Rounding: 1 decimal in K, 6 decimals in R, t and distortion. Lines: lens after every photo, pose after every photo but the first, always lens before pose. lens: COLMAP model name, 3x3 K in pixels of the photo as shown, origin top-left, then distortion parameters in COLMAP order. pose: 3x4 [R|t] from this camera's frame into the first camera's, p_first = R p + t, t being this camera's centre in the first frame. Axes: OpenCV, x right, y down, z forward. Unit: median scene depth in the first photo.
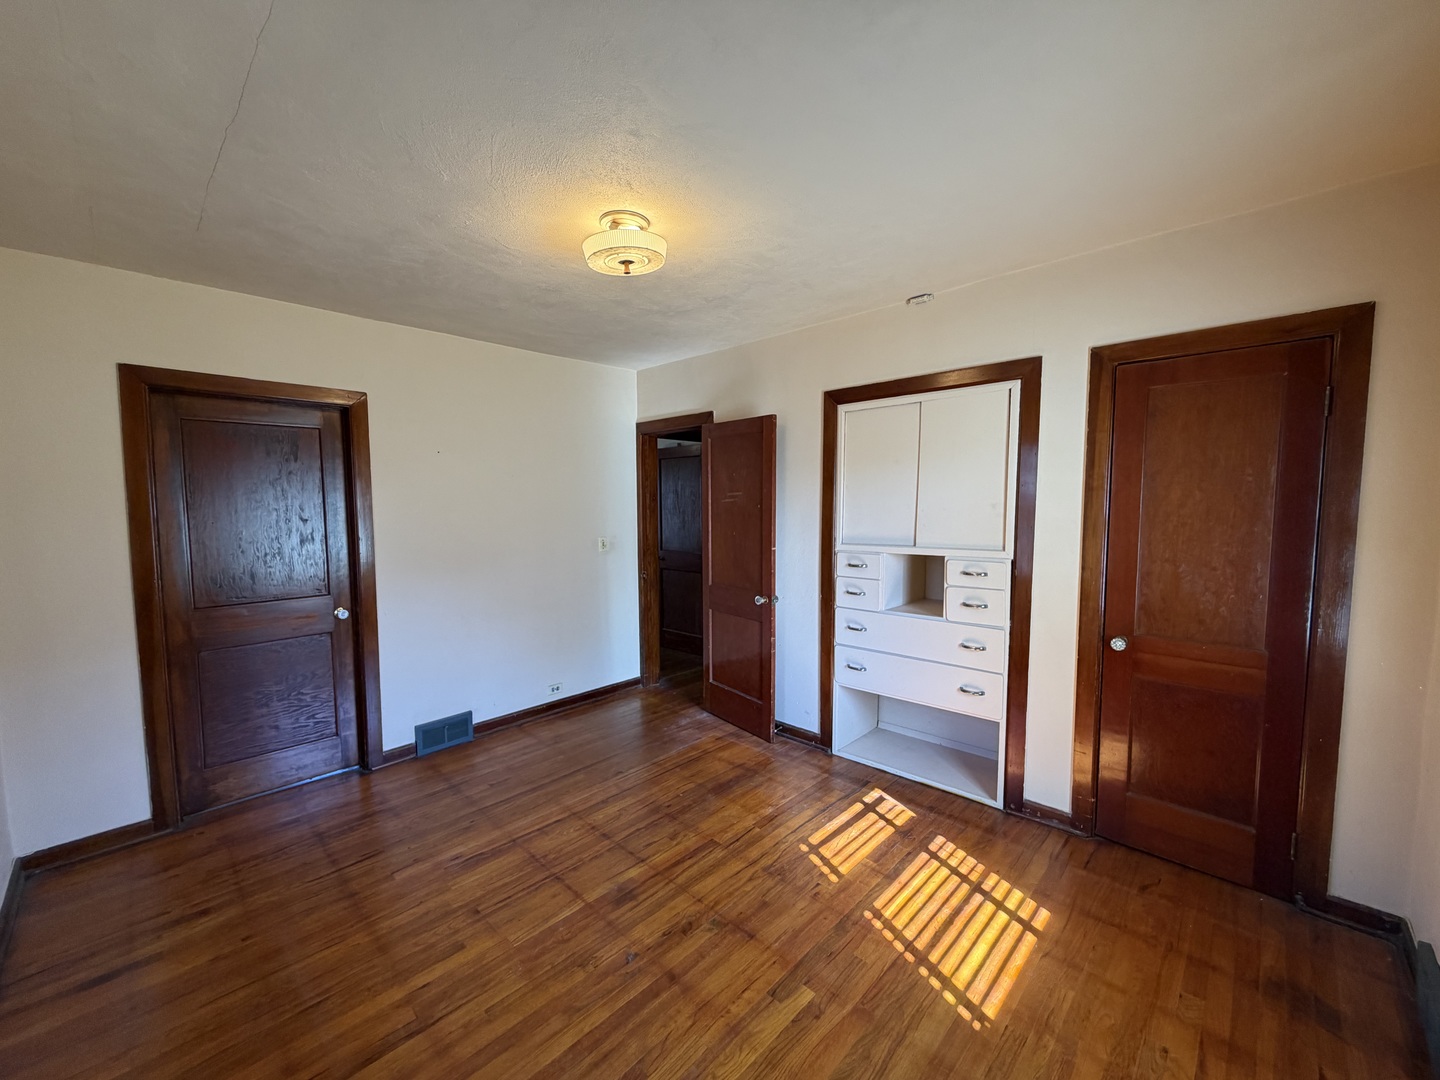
lens RADIAL K [[579.2, 0, 716.8], [0, 579.2, 540.4], [0, 0, 1]] dist [0.023141, -0.000032]
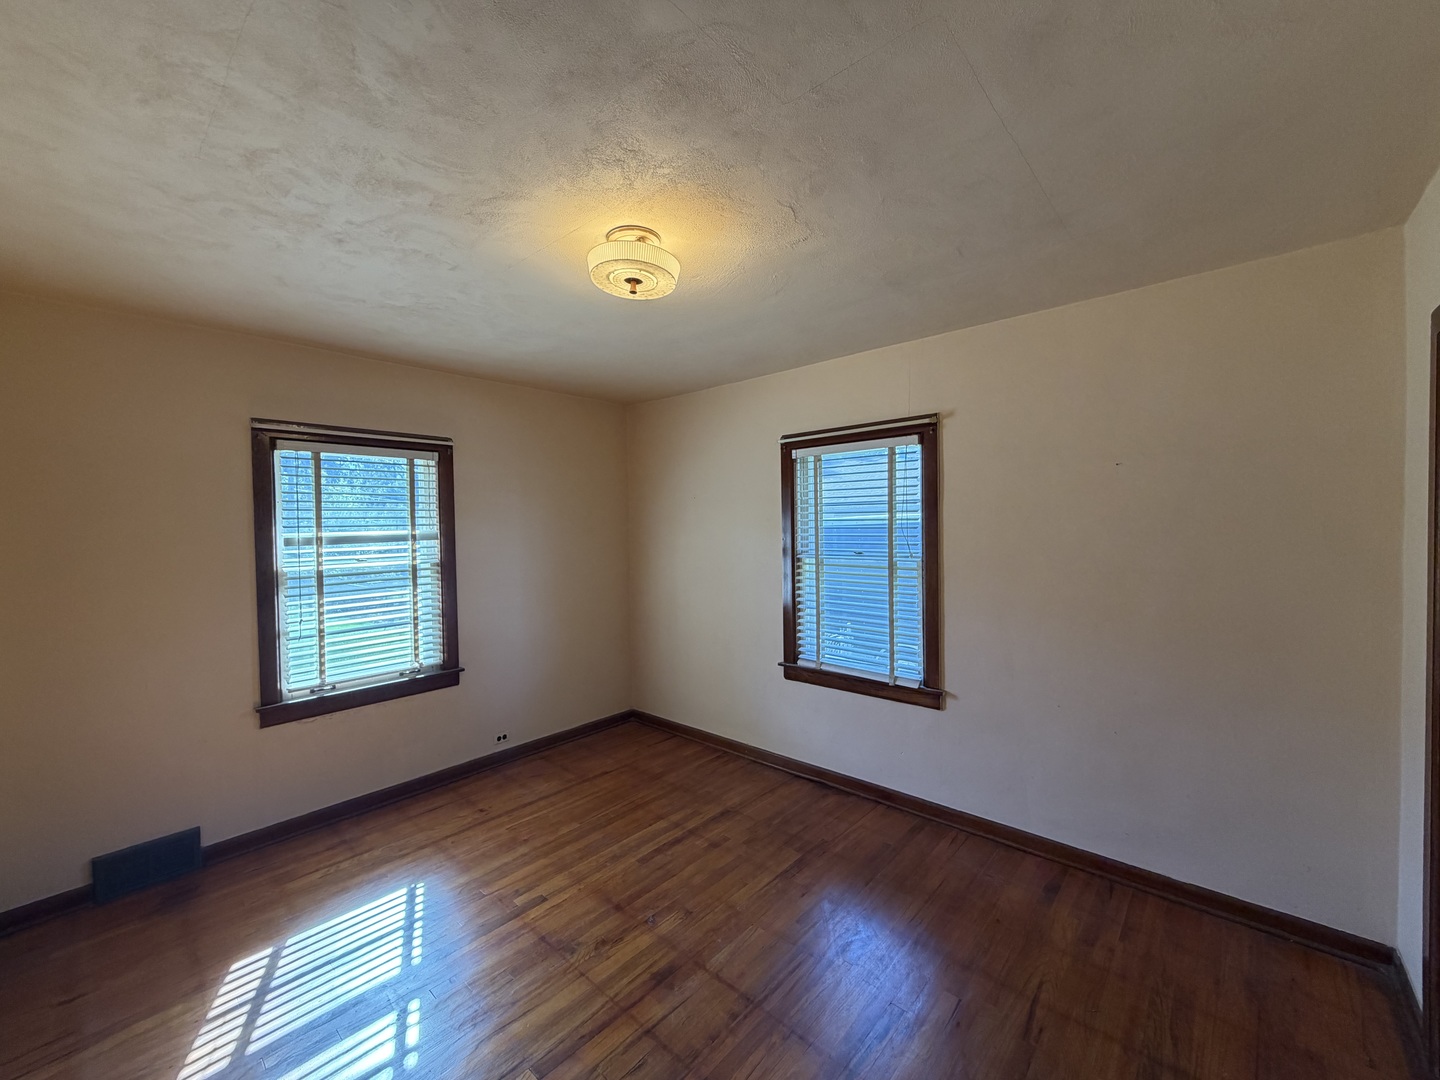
lens RADIAL K [[579.2, 0, 730.1], [0, 579.2, 543.6], [0, 0, 1]] dist [0.023141, -0.000032]
pose [[-0.997622, 0.036143, -0.058693, -0.241512], [0.029321, 0.993139, 0.113202, -0.169080], [0.062382, 0.111212, -0.991837, 1.923105]]
